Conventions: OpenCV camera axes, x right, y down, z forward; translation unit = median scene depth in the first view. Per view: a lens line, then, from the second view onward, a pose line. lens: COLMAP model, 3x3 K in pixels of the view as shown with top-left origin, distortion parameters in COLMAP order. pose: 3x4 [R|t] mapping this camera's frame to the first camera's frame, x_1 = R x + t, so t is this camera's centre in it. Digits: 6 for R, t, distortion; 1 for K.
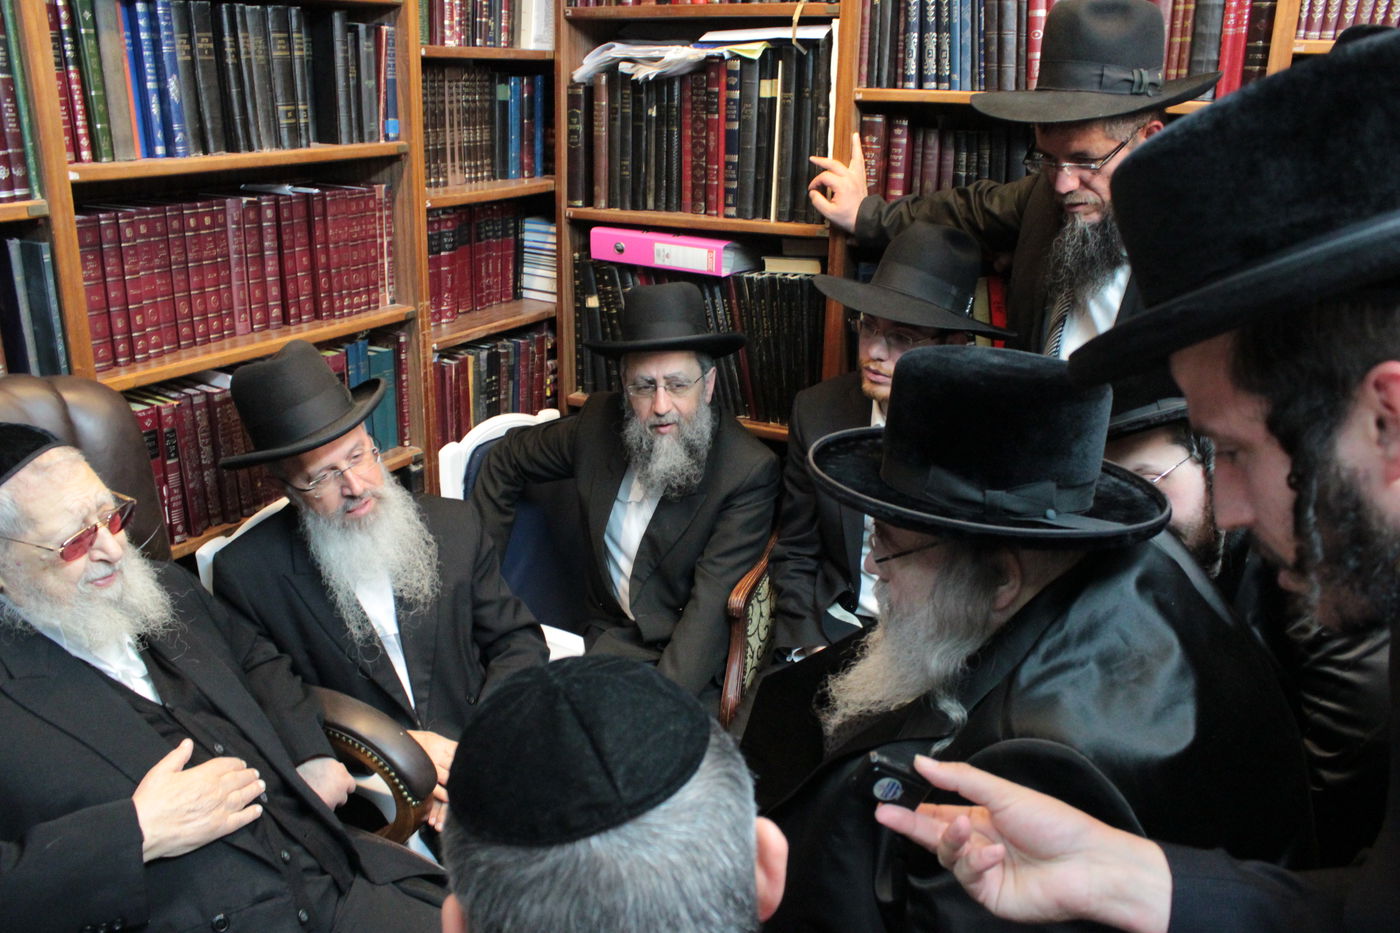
lens RADIAL K [[1118.1, 0, 696.0], [0, 1118.1, 463.6], [0, 0, 1]] dist [-0.145544, 0.090723]
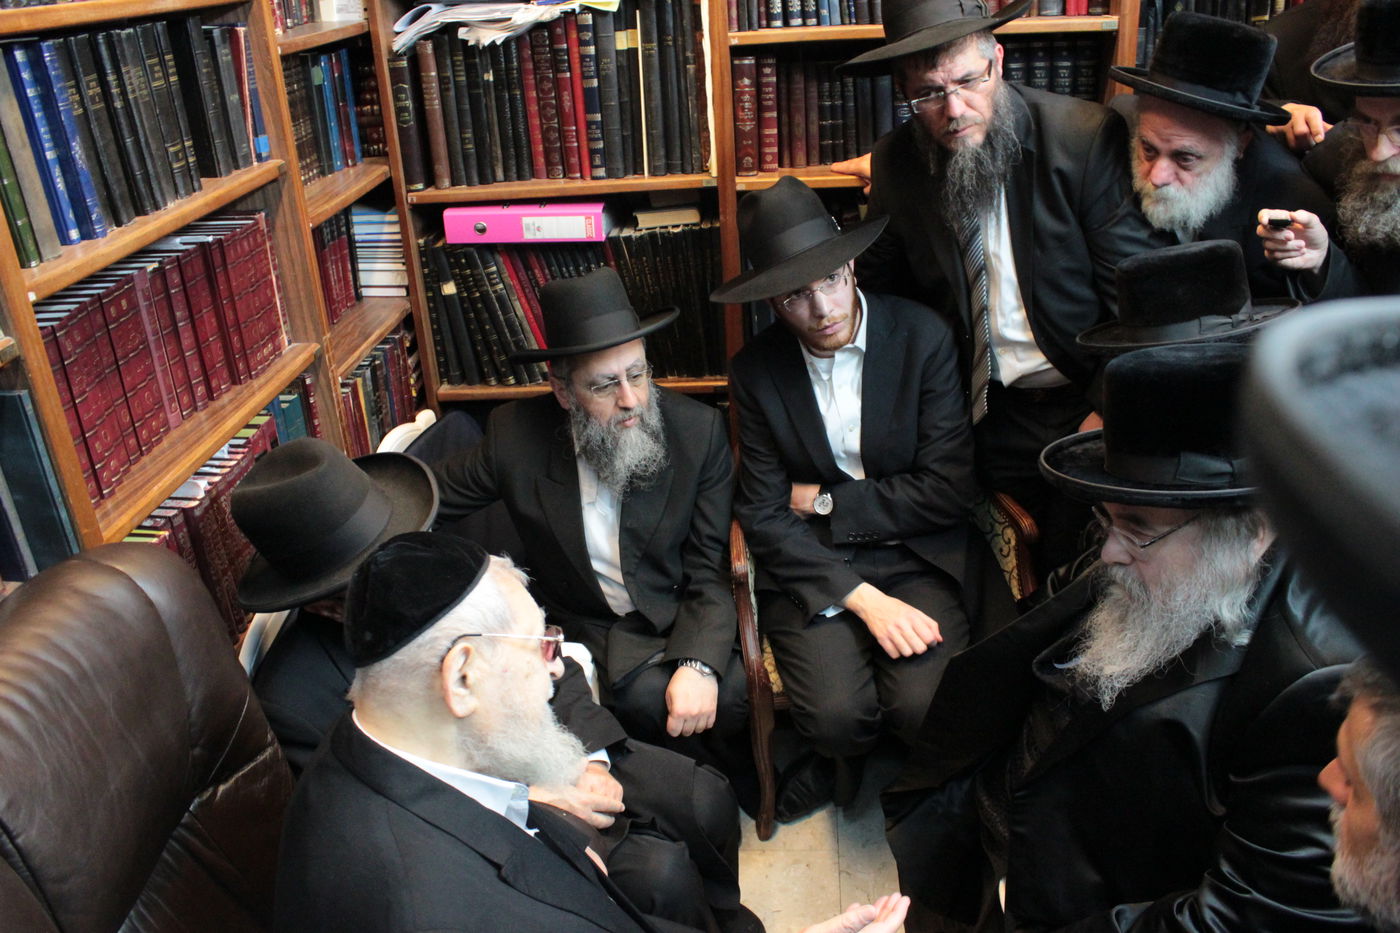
lens RADIAL K [[1118.1, 0, 673.9], [0, 1118.1, 451.9], [0, 0, 1]] dist [-0.145544, 0.090723]
pose [[0.916607, -0.236264, 0.322507, -0.287549], [0.203238, 0.970052, 0.133017, -0.112550], [-0.344276, -0.056379, 0.937174, 0.072720]]
